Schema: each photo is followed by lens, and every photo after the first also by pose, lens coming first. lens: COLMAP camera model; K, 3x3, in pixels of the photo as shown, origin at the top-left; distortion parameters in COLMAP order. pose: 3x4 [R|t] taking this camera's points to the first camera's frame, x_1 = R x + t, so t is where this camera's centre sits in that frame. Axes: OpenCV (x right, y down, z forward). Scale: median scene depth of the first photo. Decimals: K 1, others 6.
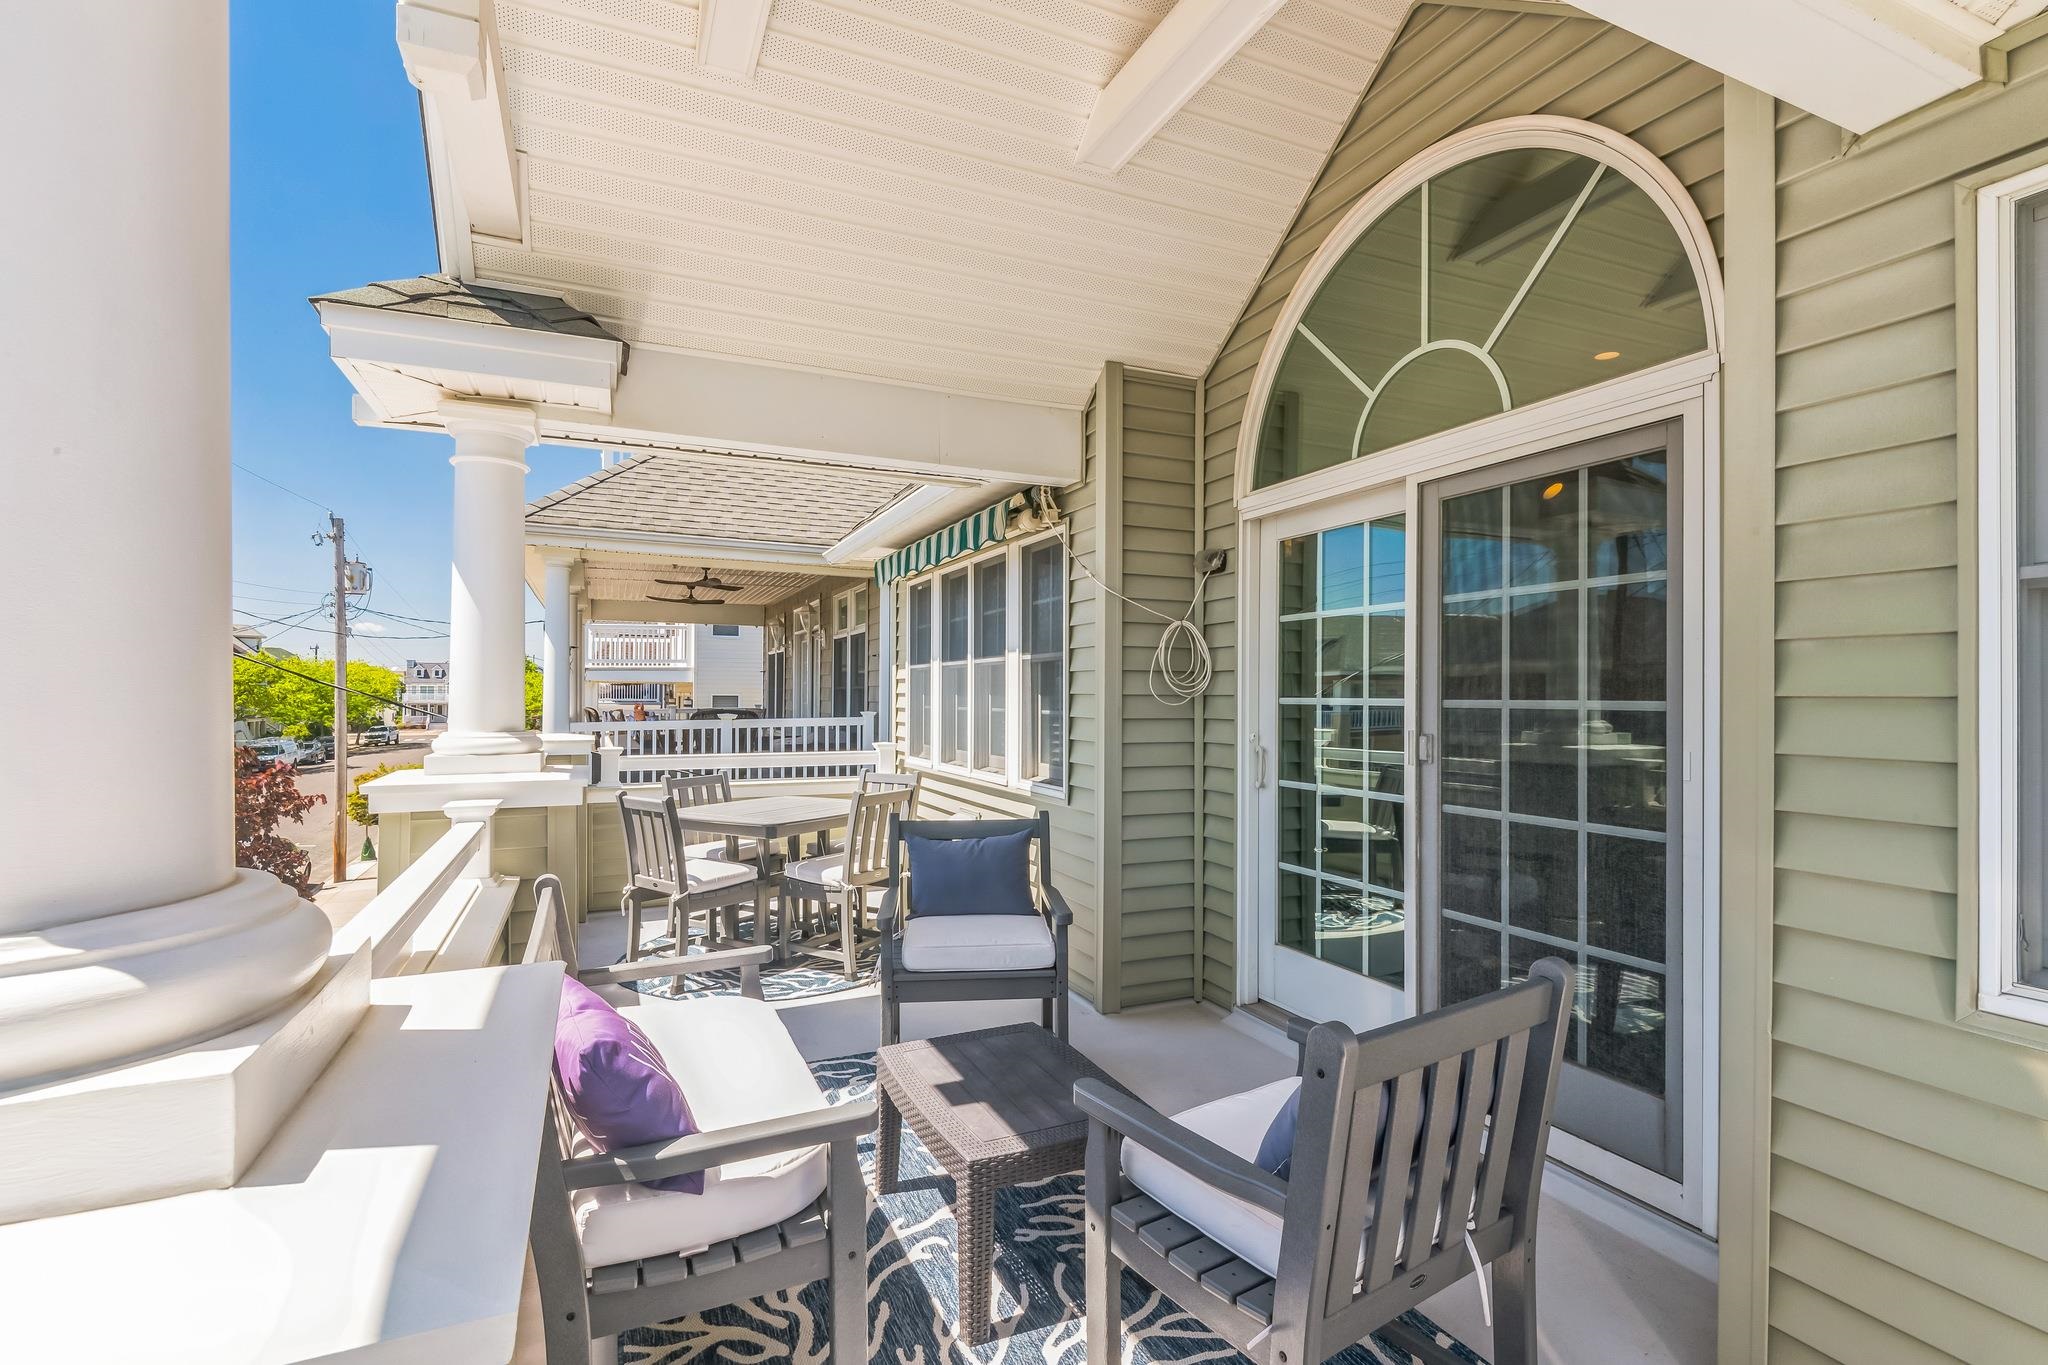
lens RADIAL K [[887.8, 0, 1024.0], [0, 887.8, 682.5], [0, 0, 1]] dist [0.000054, -0.000285]
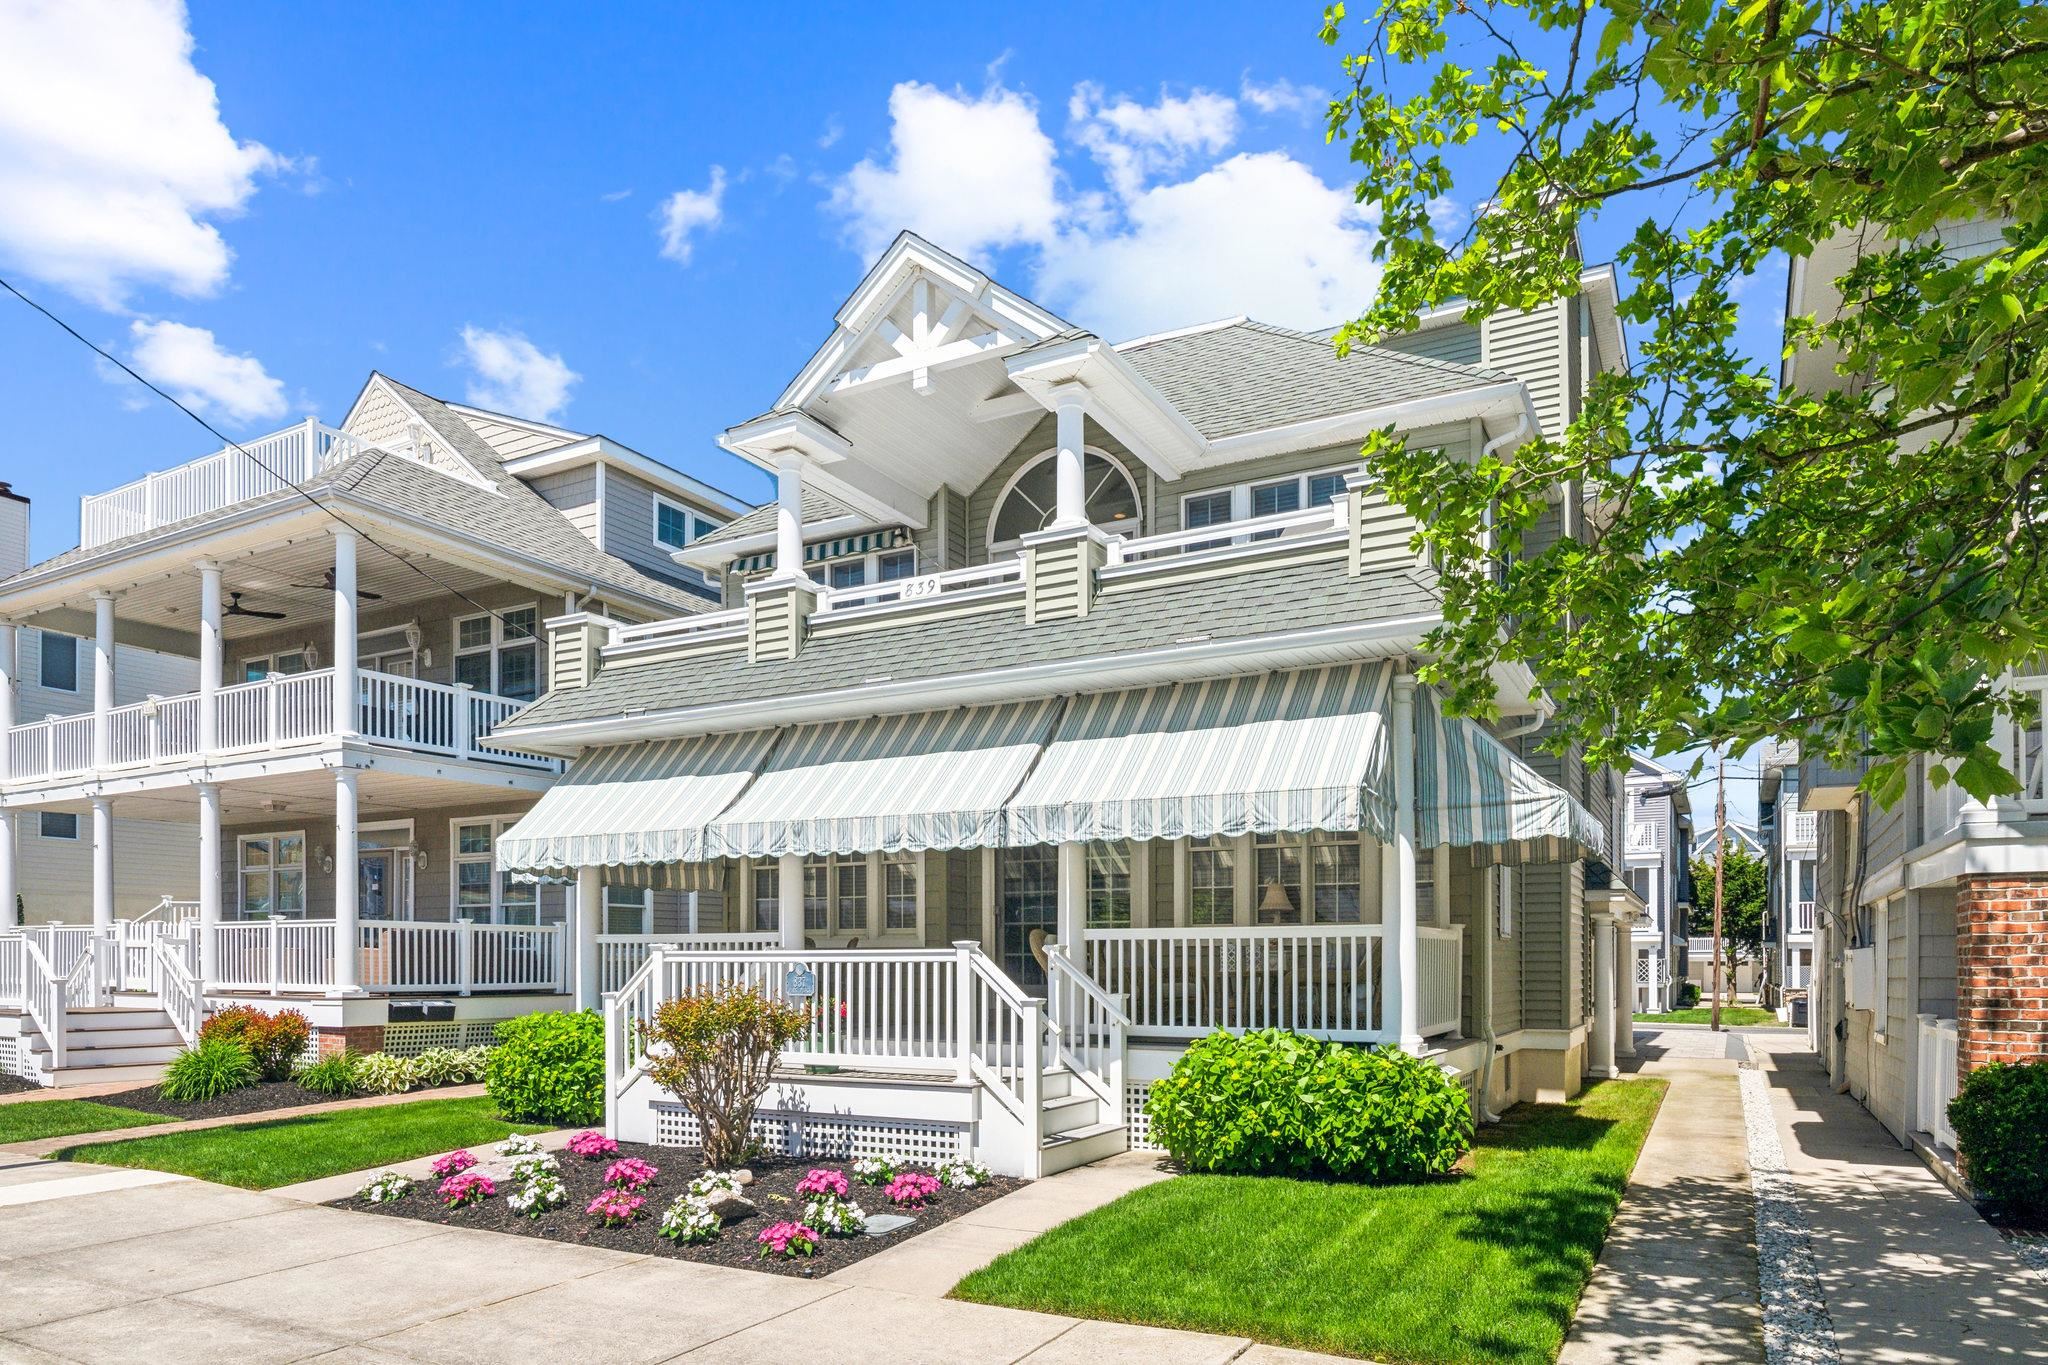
lens RADIAL K [[1227.7, 0, 1024.0], [0, 1227.7, 682.5], [0, 0, 1]] dist [0.003077, 0.000284]
pose [[0.800693, 0.125412, 0.585801, -1.588426], [-0.004406, 0.979049, -0.203579, 0.840334], [-0.599059, 0.160423, 0.784470, -1.656046]]
